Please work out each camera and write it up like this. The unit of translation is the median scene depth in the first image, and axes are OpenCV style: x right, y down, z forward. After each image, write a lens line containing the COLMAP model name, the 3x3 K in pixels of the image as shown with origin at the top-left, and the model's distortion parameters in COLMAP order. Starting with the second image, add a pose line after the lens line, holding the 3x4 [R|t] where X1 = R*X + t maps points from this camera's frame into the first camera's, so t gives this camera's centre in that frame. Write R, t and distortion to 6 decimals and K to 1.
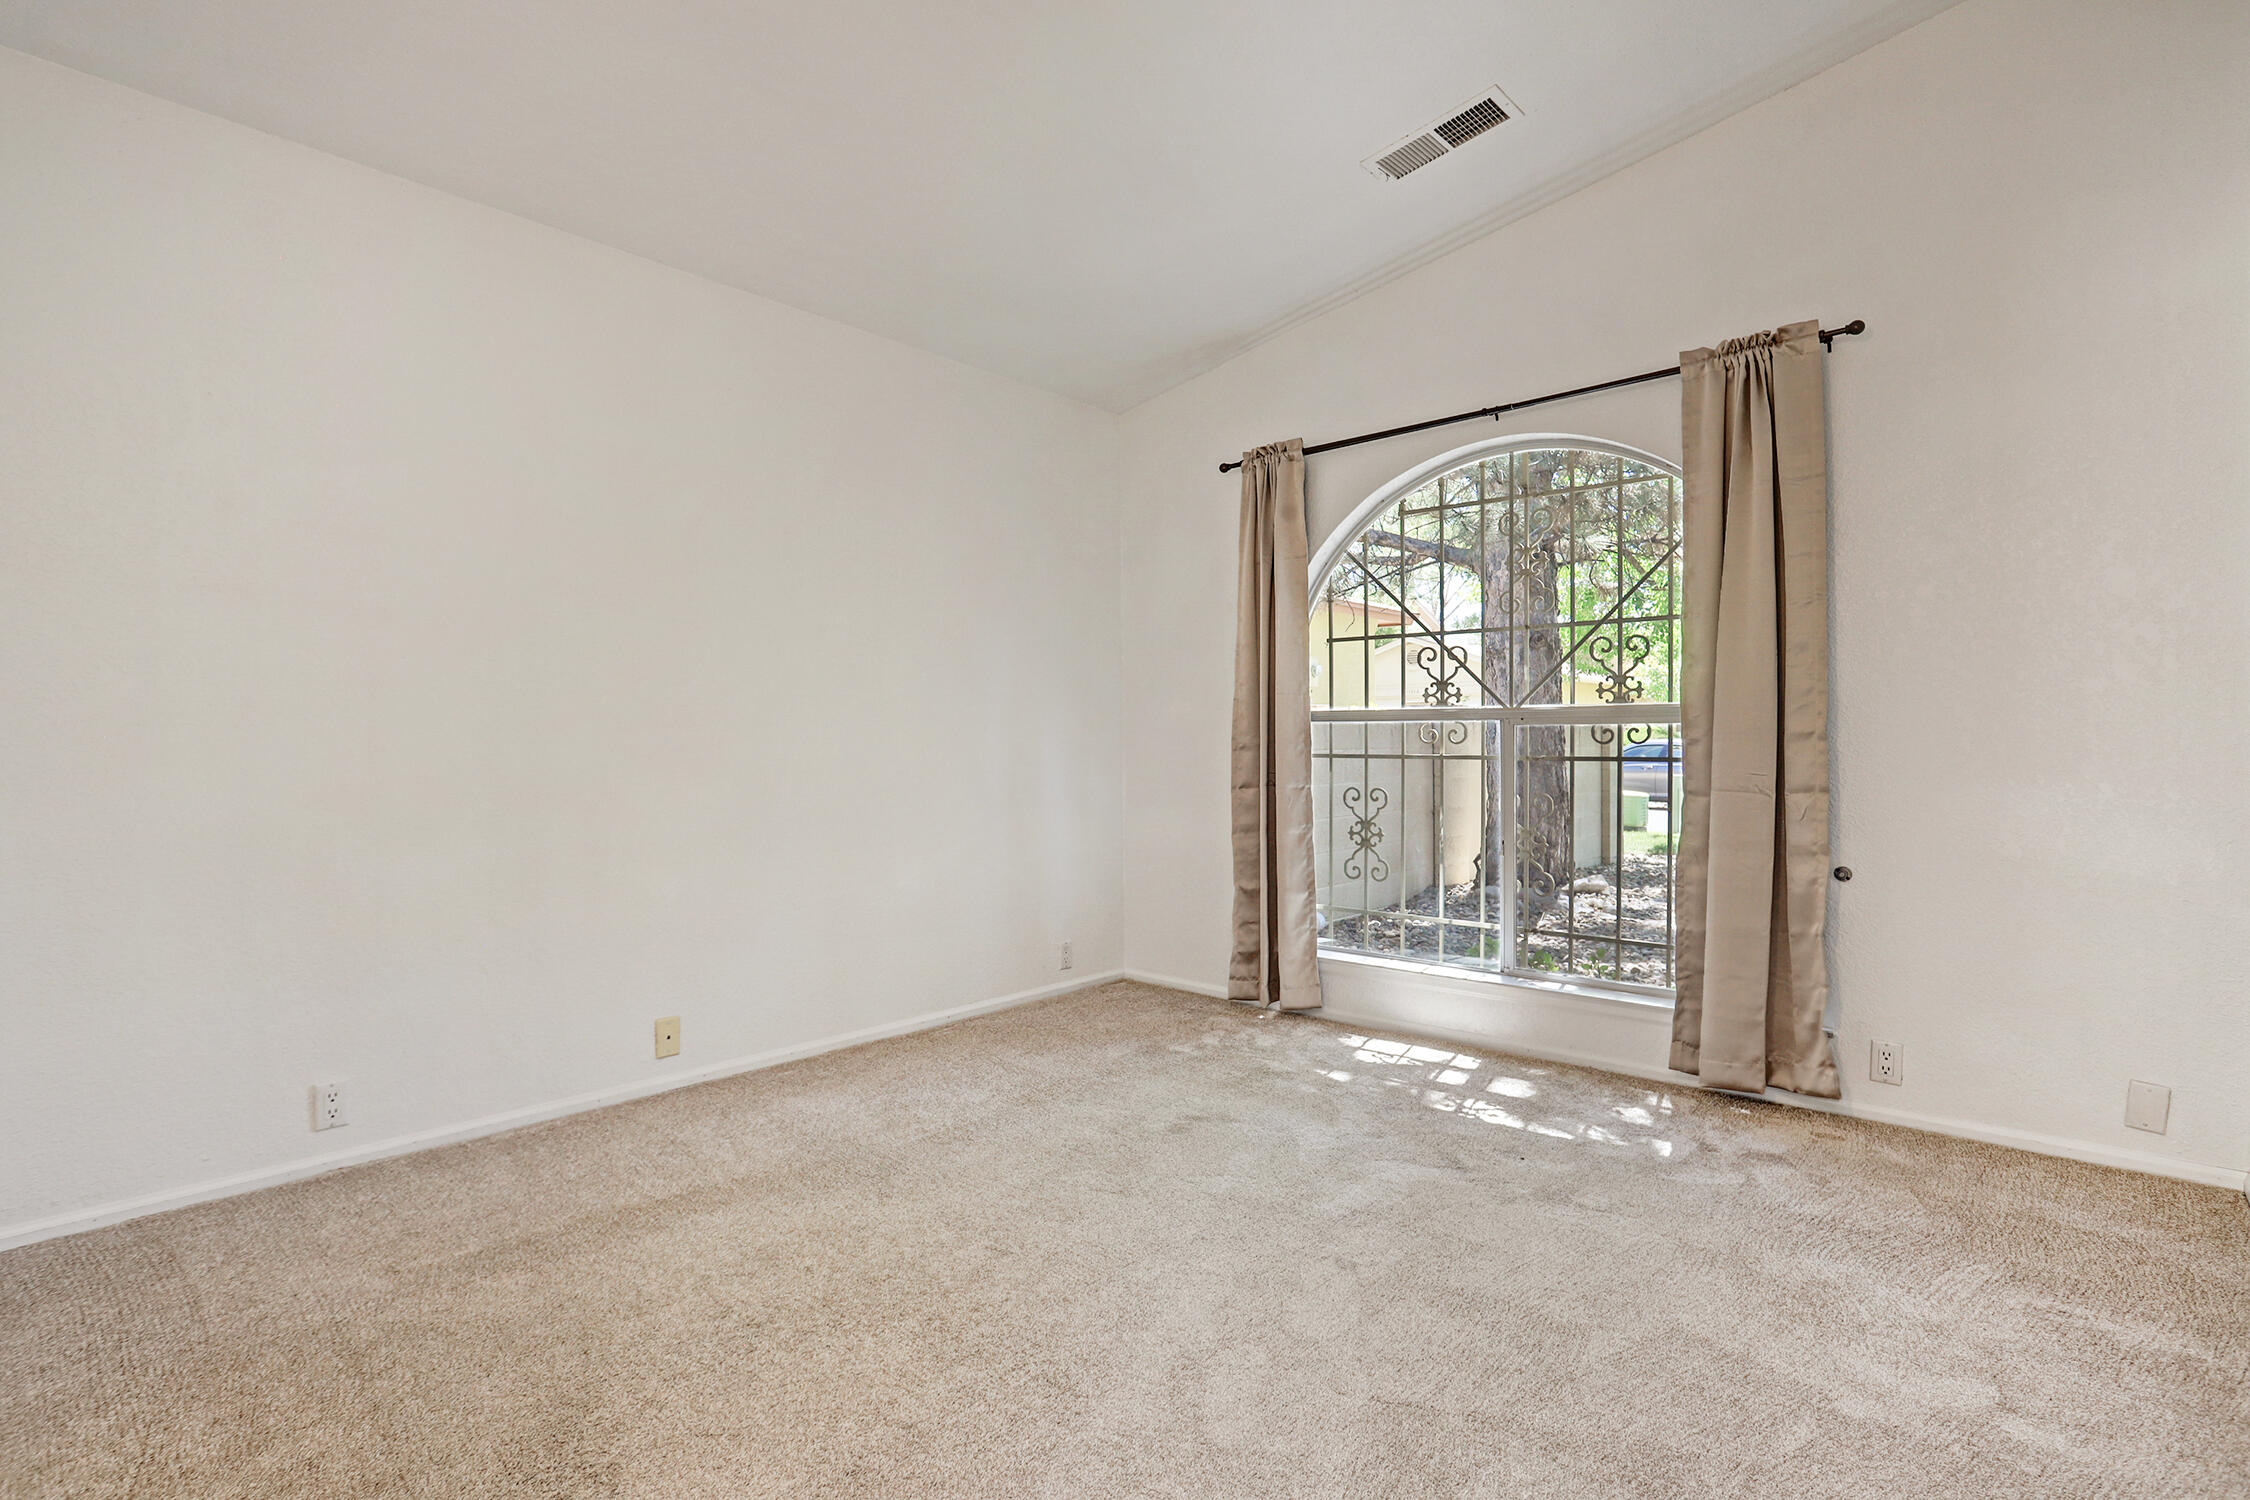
lens RADIAL K [[1086.5, 0, 1142.3], [0, 1086.5, 739.4], [0, 0, 1]] dist [-0.011406, 0.000881]
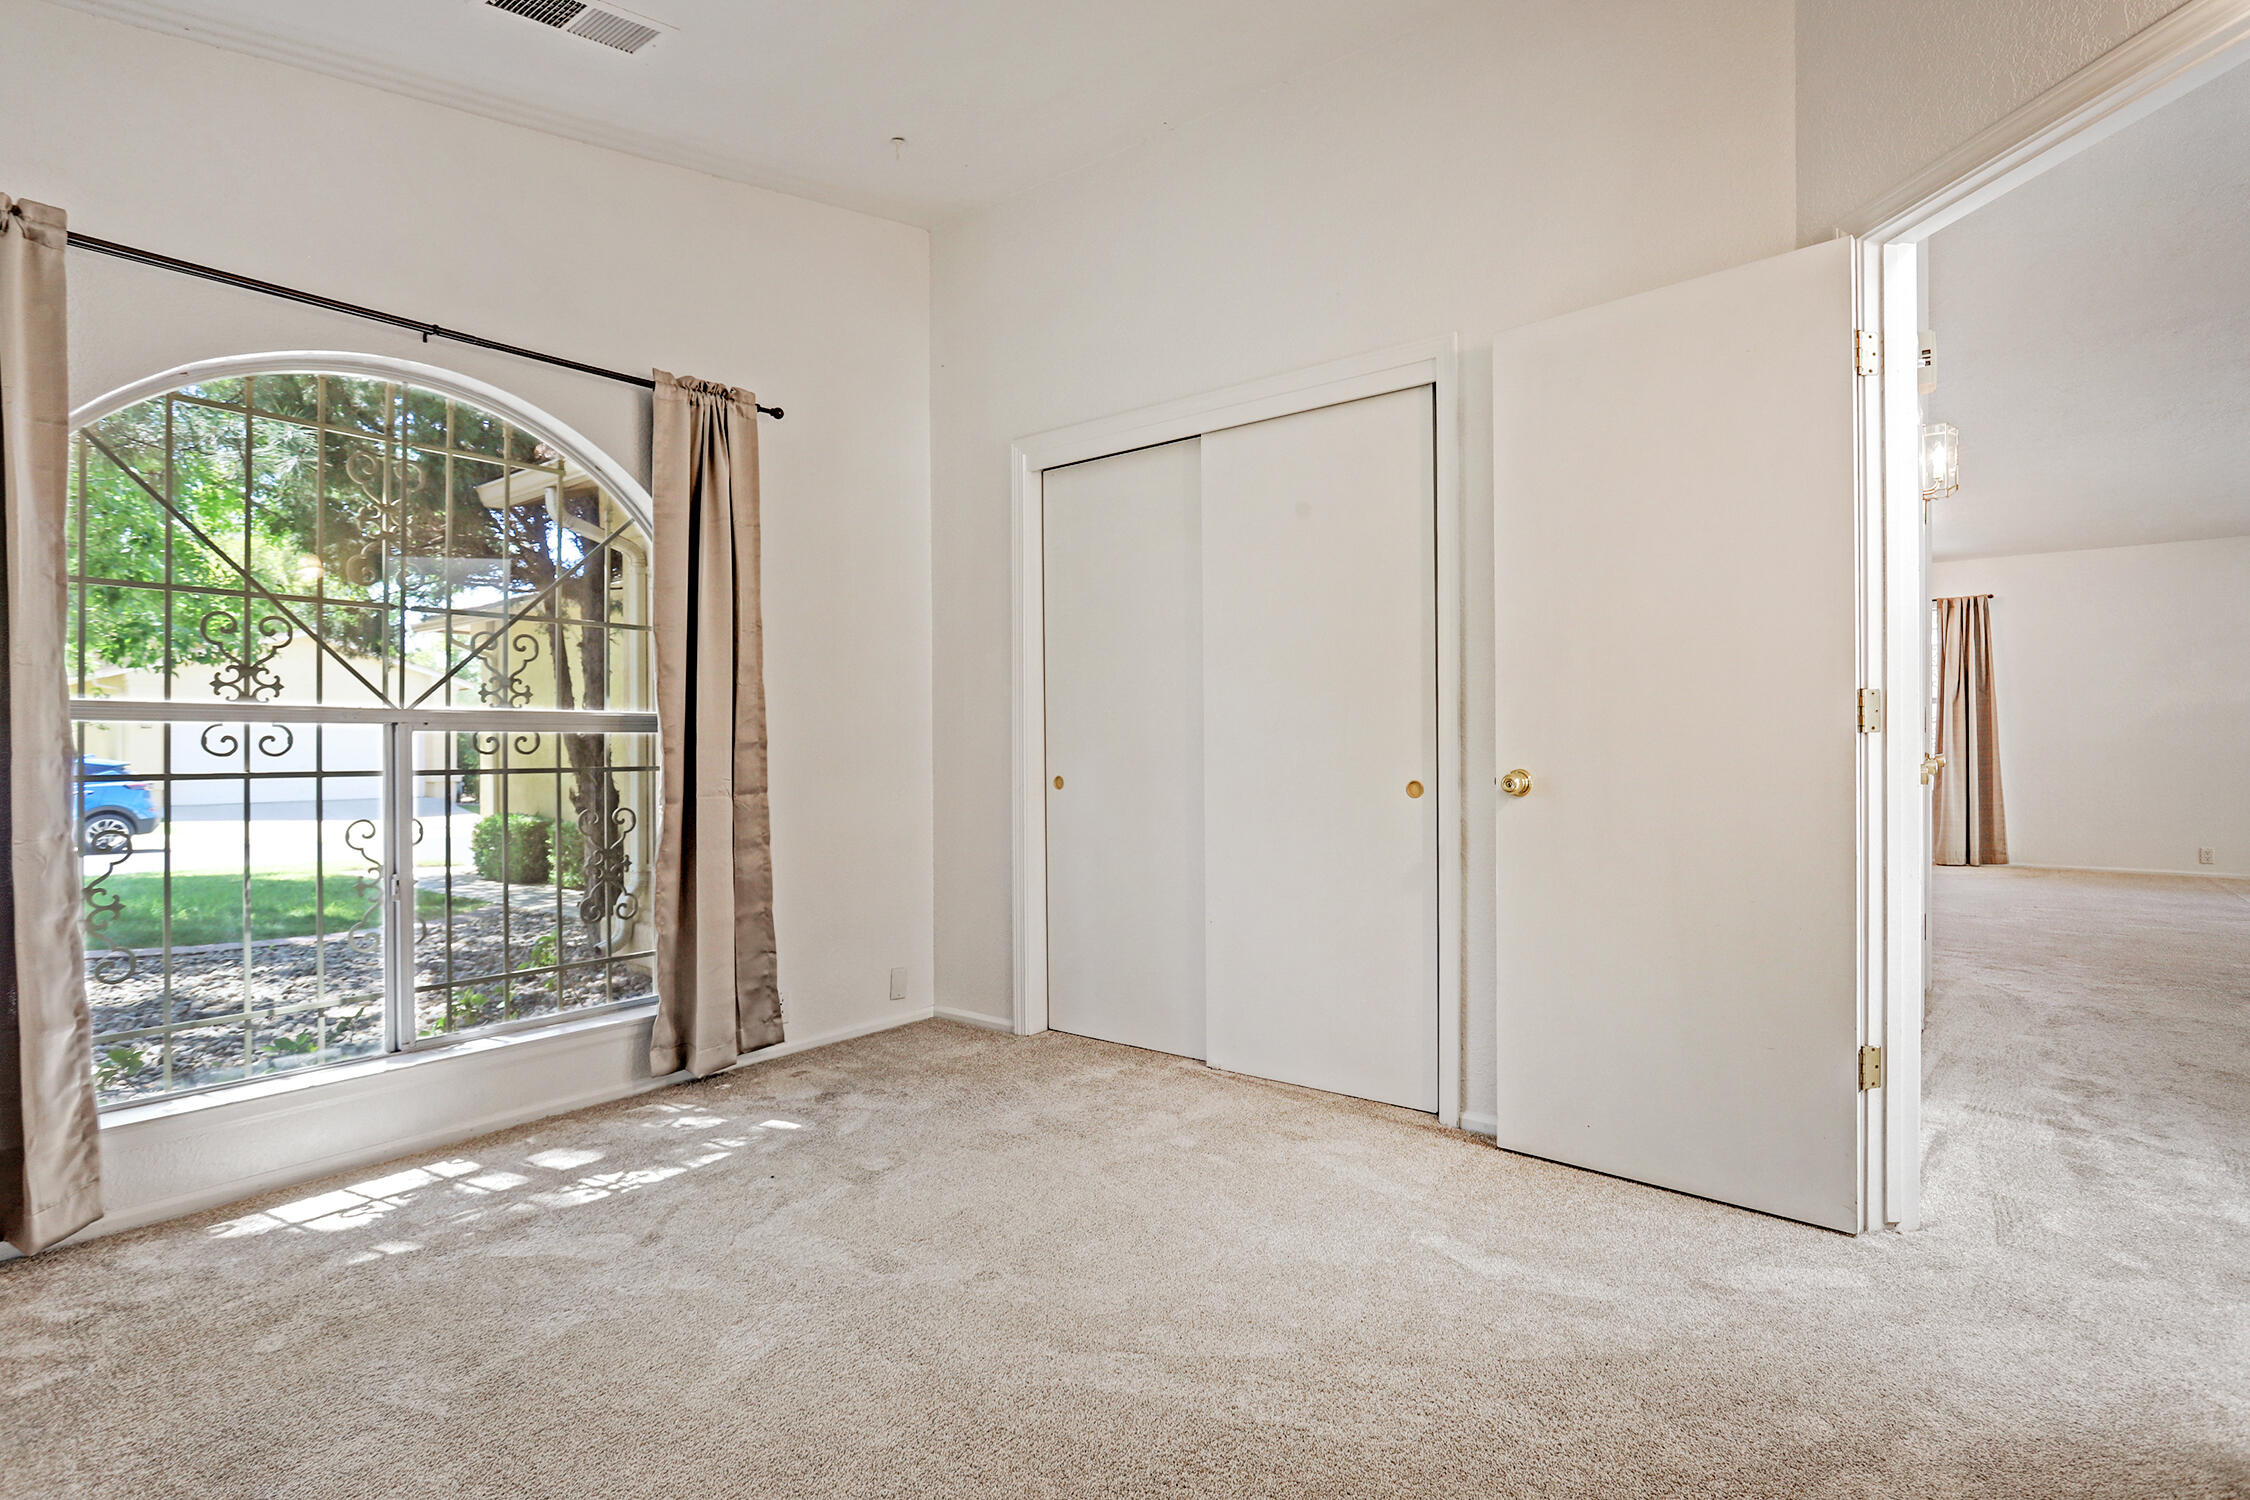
lens RADIAL K [[1086.5, 0, 1142.3], [0, 1086.5, 739.4], [0, 0, 1]] dist [-0.011406, 0.000881]
pose [[-0.052064, 0.006435, 0.998623, -0.525312], [0.000179, 0.999979, -0.006435, -0.002532], [-0.998644, -0.000156, -0.052064, 0.581116]]
